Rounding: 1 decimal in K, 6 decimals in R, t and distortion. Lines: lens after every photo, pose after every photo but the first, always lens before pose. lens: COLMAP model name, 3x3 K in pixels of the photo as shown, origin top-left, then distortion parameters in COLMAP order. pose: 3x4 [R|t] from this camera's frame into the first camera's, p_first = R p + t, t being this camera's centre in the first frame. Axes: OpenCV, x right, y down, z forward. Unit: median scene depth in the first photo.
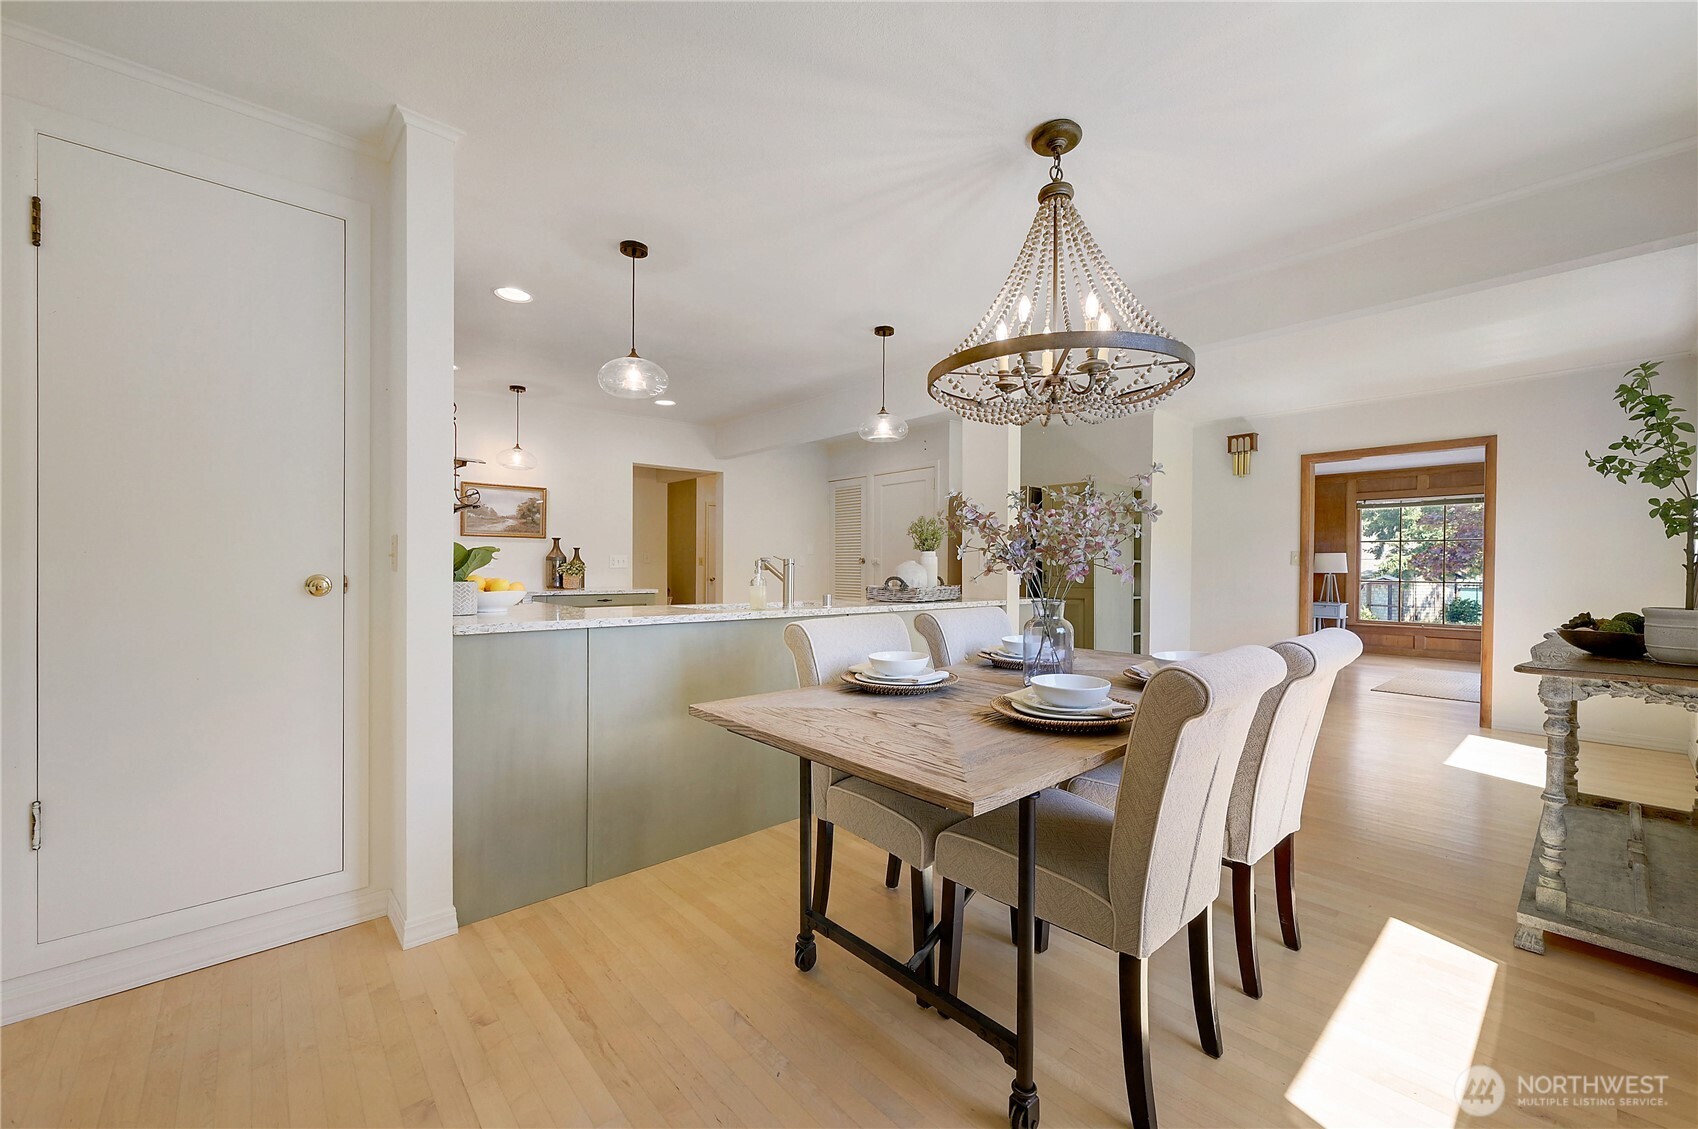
lens RADIAL K [[673.6, 0, 861.8], [0, 673.6, 574.5], [0, 0, 1]] dist [-0.000429, 0.001356]
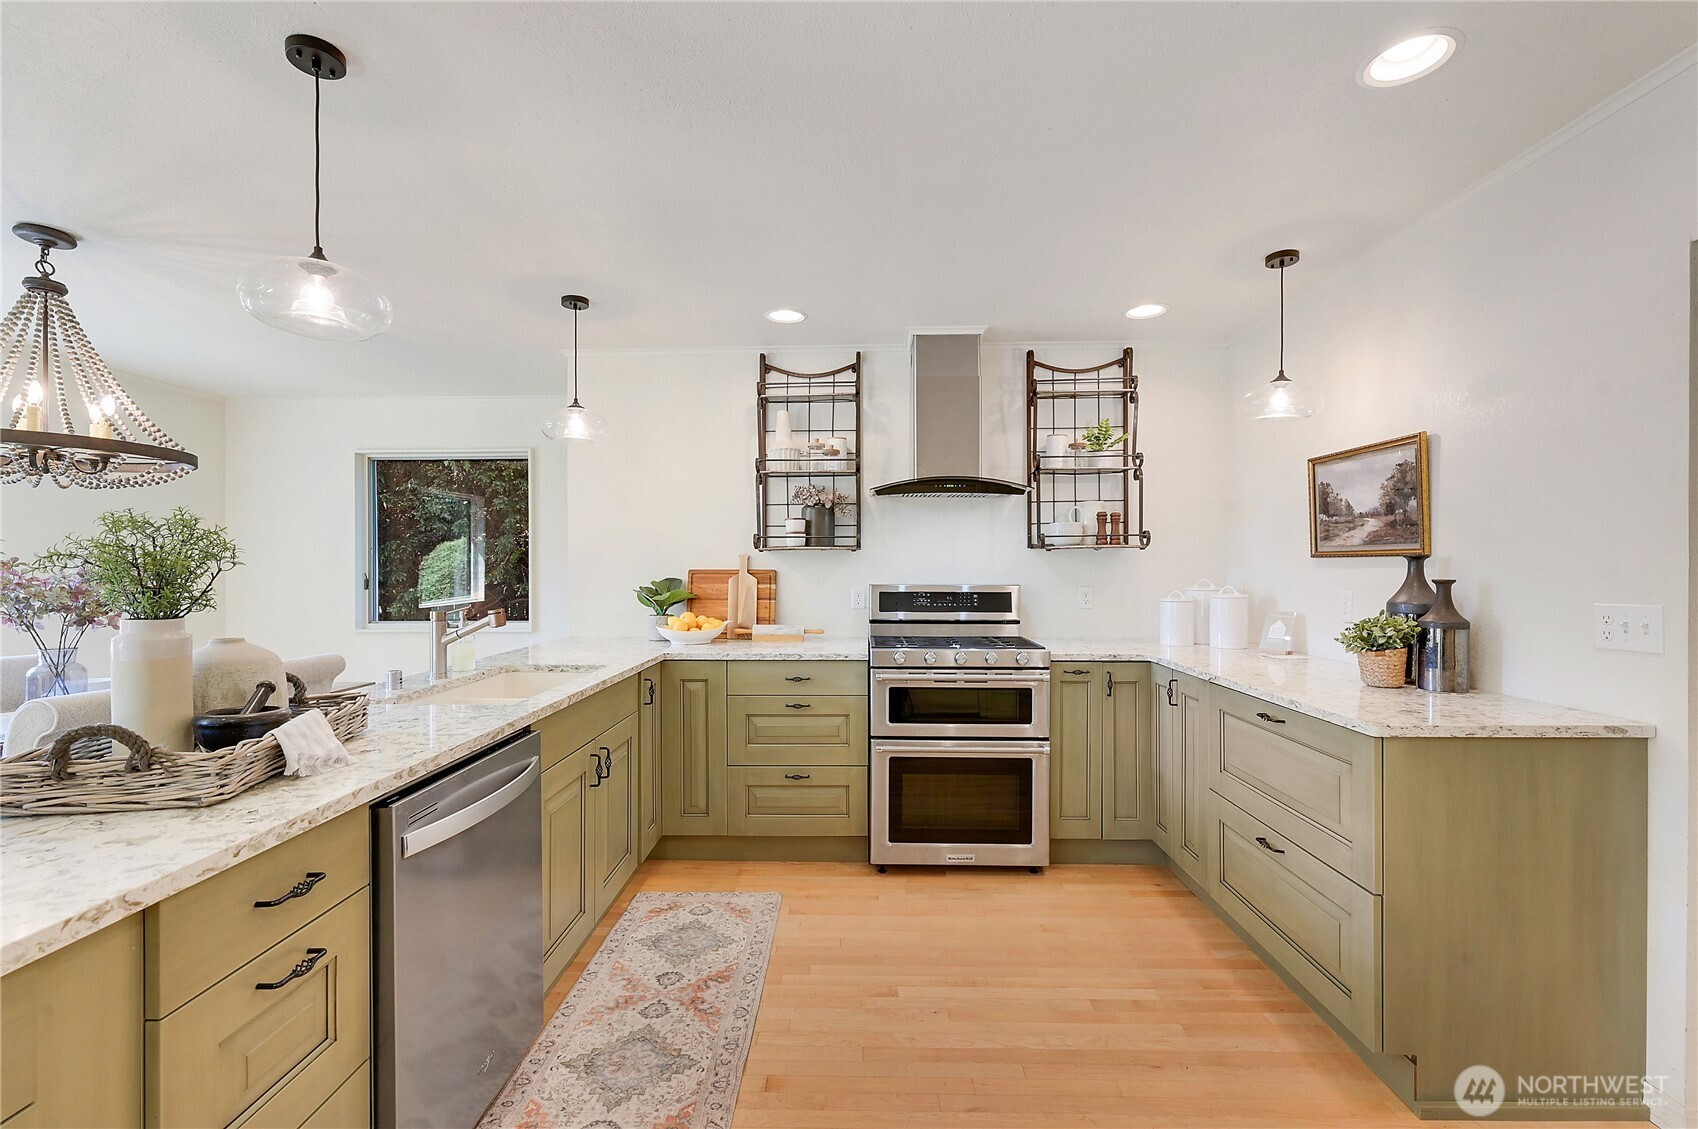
lens RADIAL K [[721.4, 0, 844.6], [0, 721.4, 565.6], [0, 0, 1]] dist [0.004502, -0.001135]
pose [[-0.688211, -0.003422, -0.725503, 0.085419], [-0.007994, 0.999964, 0.002867, -0.047007], [0.725467, 0.007773, -0.688213, 1.061275]]
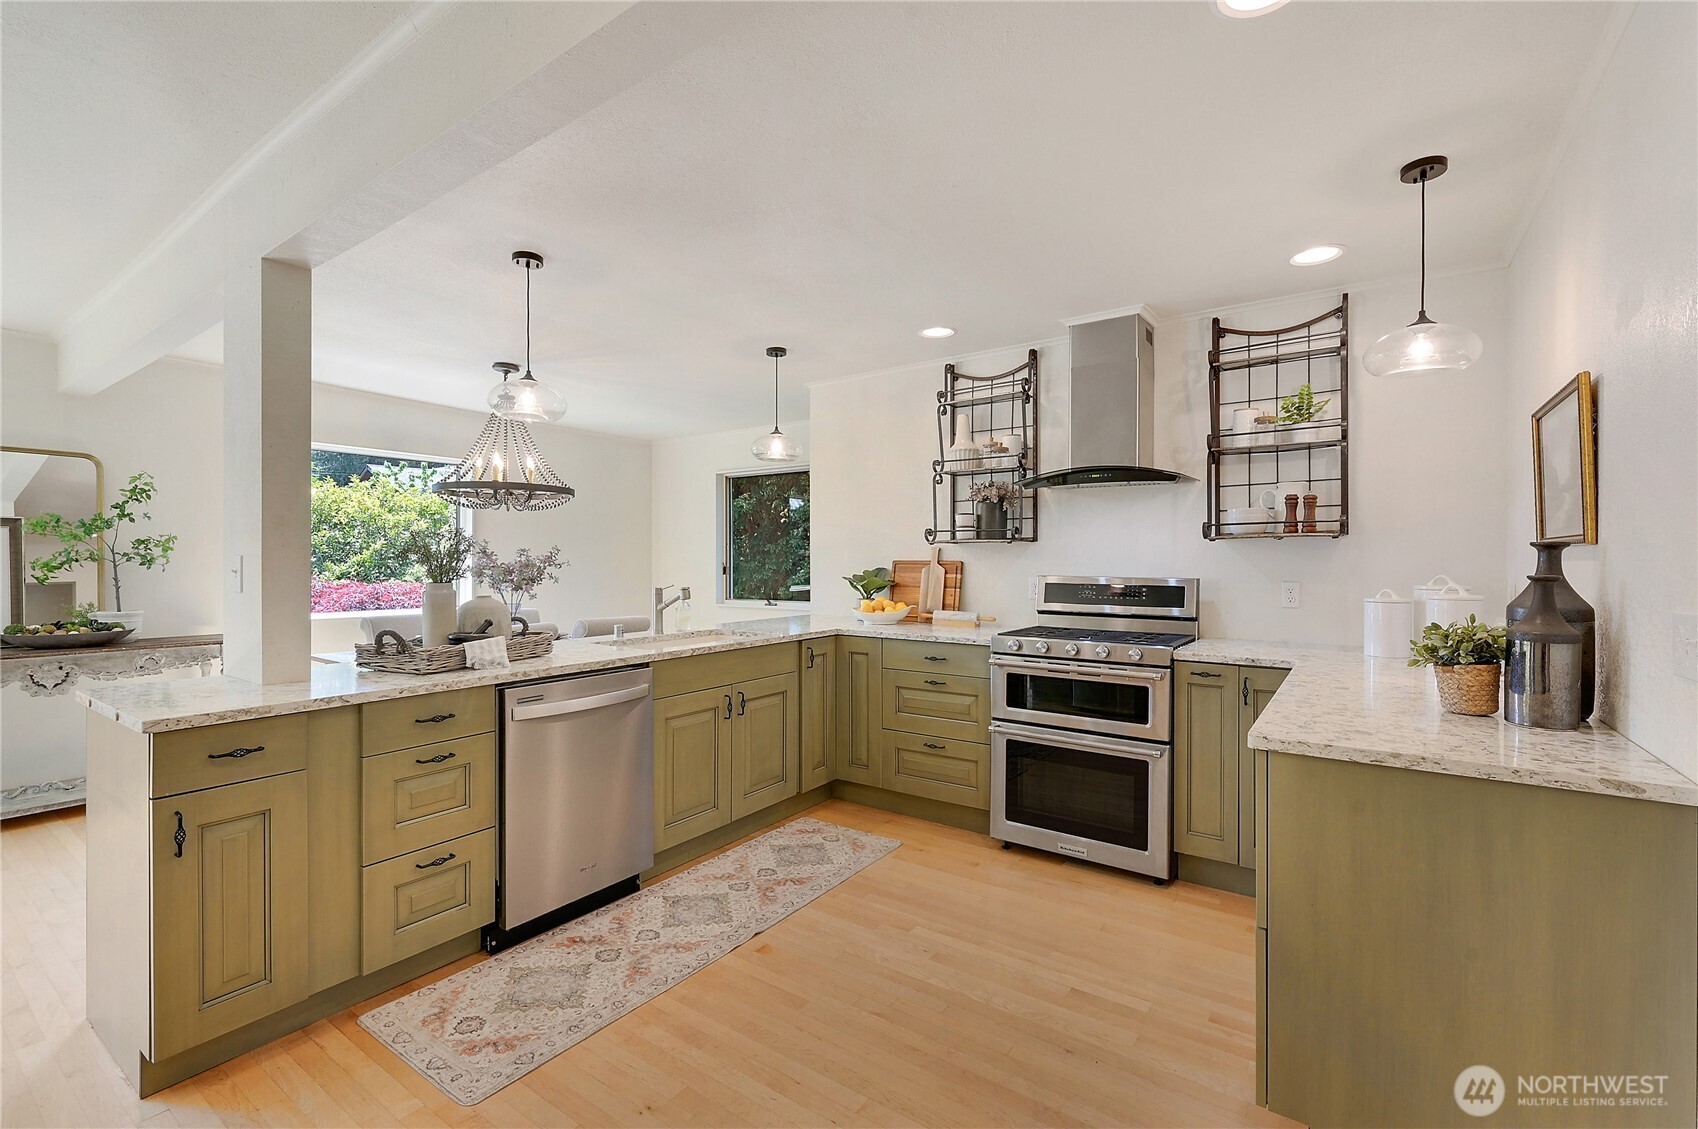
lens RADIAL K [[721.4, 0, 847.2], [0, 721.4, 562.8], [0, 0, 1]] dist [0.004502, -0.001135]
pose [[-0.974351, -0.004776, -0.224983, -0.087831], [-0.007761, 0.999893, 0.012385, -0.047094], [0.224900, 0.013814, -0.974284, 1.248318]]
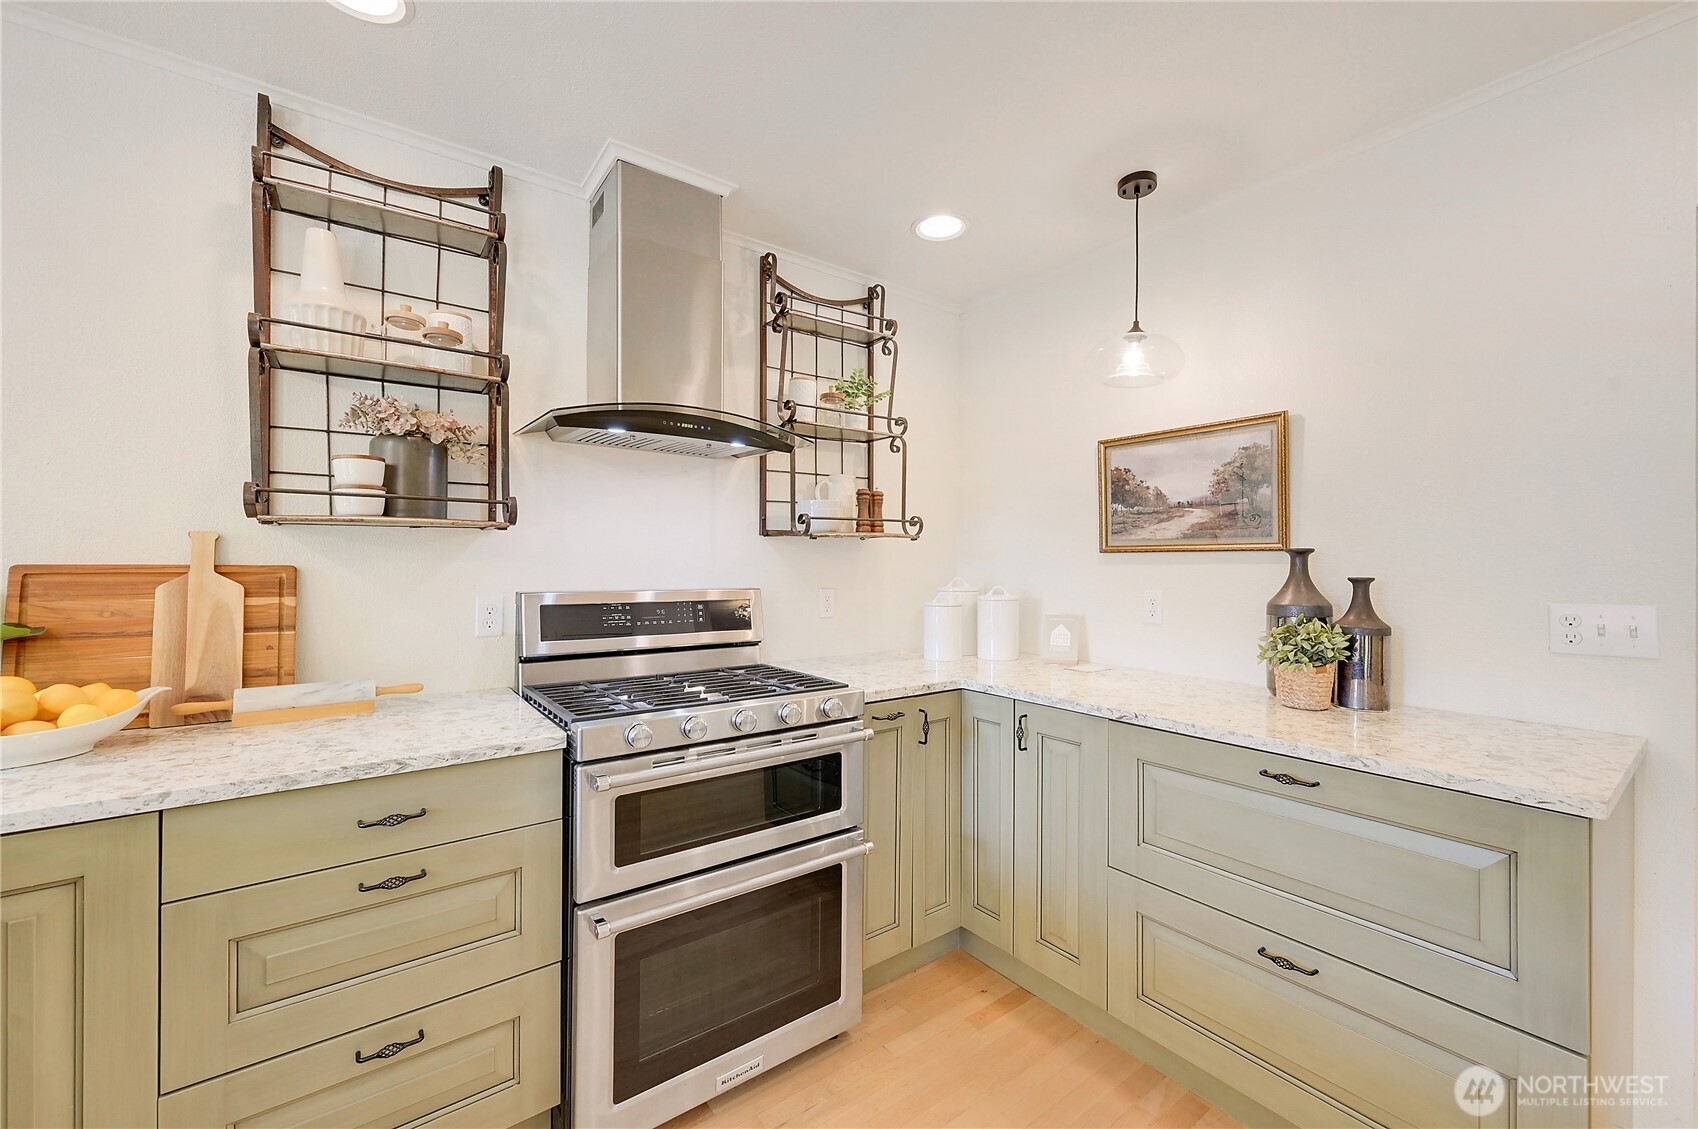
lens RADIAL K [[673.6, 0, 844.9], [0, 673.6, 560.7], [0, 0, 1]] dist [-0.000429, 0.001356]
pose [[-0.093228, -0.009427, -0.995600, -0.091571], [-0.011953, 0.999894, -0.008348, -0.043150], [0.995573, 0.011122, -0.093331, 0.811123]]
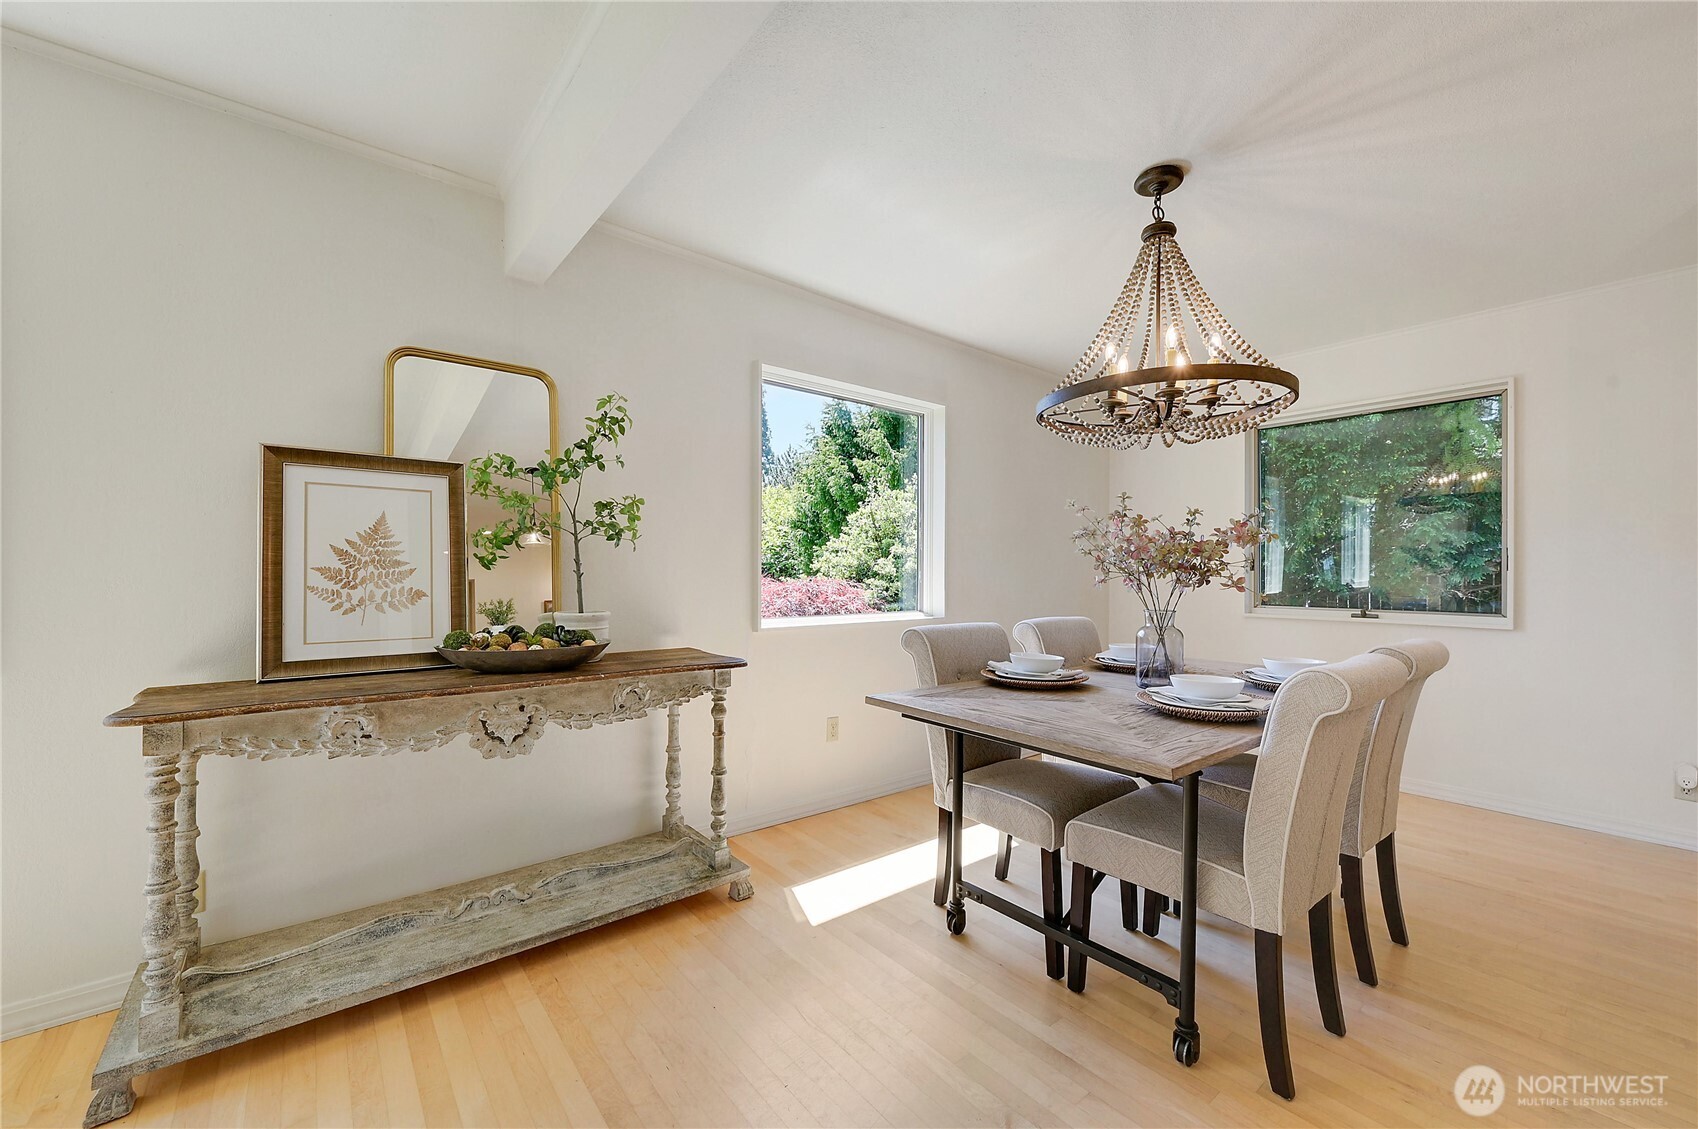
lens RADIAL K [[673.6, 0, 854.5], [0, 673.6, 568.2], [0, 0, 1]] dist [-0.000429, 0.001356]
pose [[-0.998713, -0.005290, 0.050442, 0.264882], [-0.004898, 0.999957, 0.007888, -0.016059], [-0.050482, 0.007631, -0.998696, 0.796705]]
